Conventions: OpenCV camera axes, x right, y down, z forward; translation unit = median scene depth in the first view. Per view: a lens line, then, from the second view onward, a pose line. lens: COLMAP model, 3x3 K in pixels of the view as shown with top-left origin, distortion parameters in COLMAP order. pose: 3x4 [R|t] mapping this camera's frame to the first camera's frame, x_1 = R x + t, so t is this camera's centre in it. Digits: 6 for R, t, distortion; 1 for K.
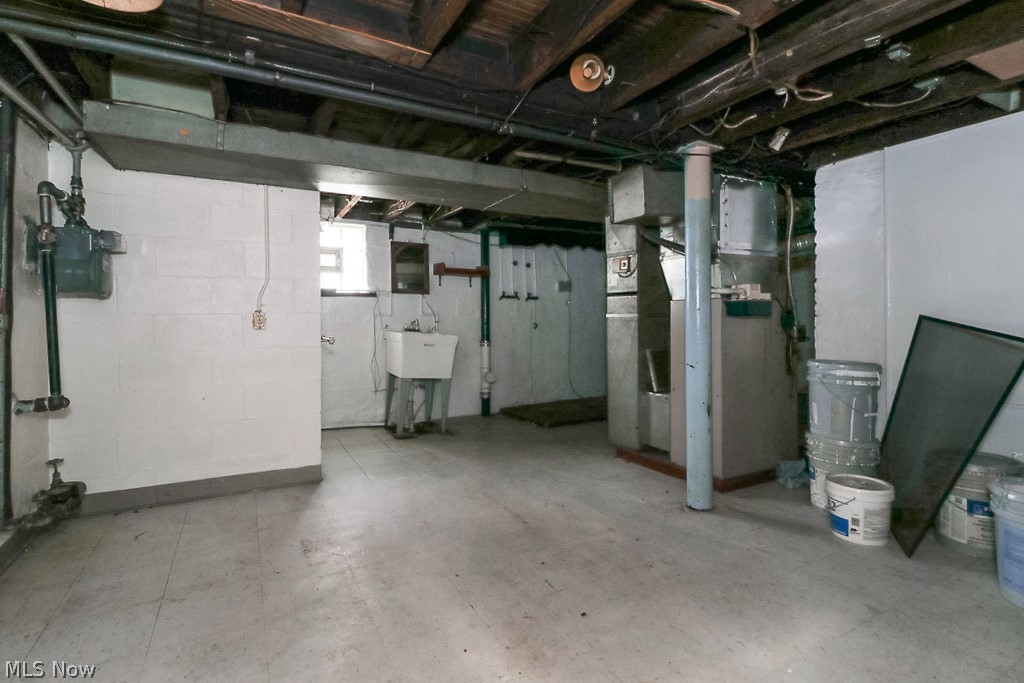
lens RADIAL K [[478.2, 0, 508.2], [0, 478.2, 337.1], [0, 0, 1]] dist [0.022121, -0.018107]
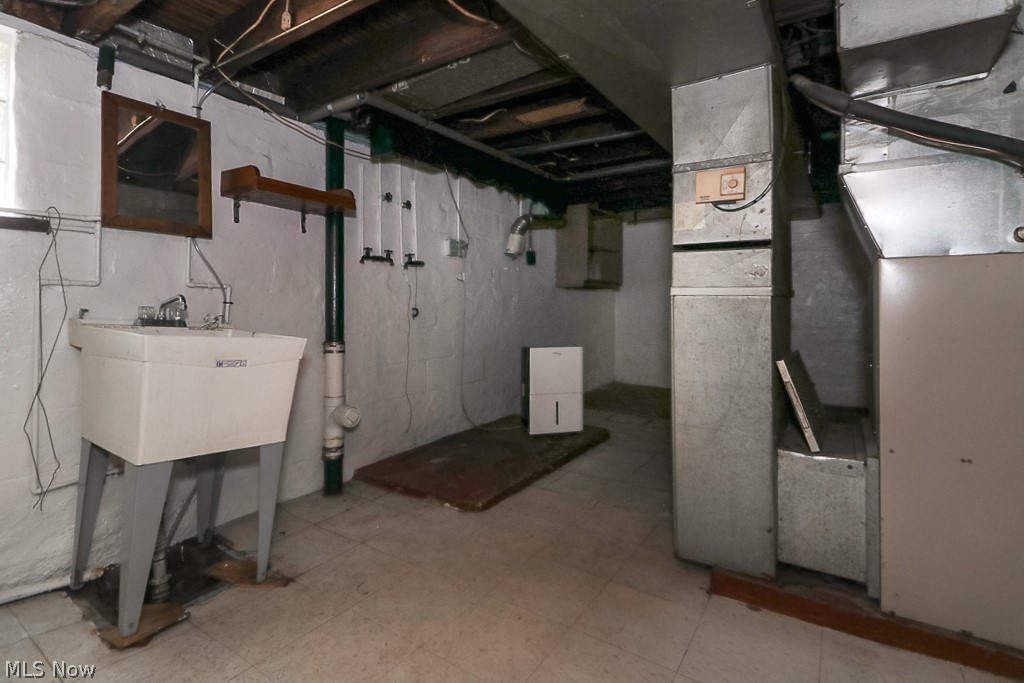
lens RADIAL K [[491.4, 0, 511.9], [0, 491.4, 307.6], [0, 0, 1]] dist [-0.001651, -0.008185]
pose [[0.887651, 0.007677, 0.460453, -0.127286], [0.008654, 0.999406, -0.033345, -0.010574], [-0.460436, 0.033583, 0.887058, 0.489435]]
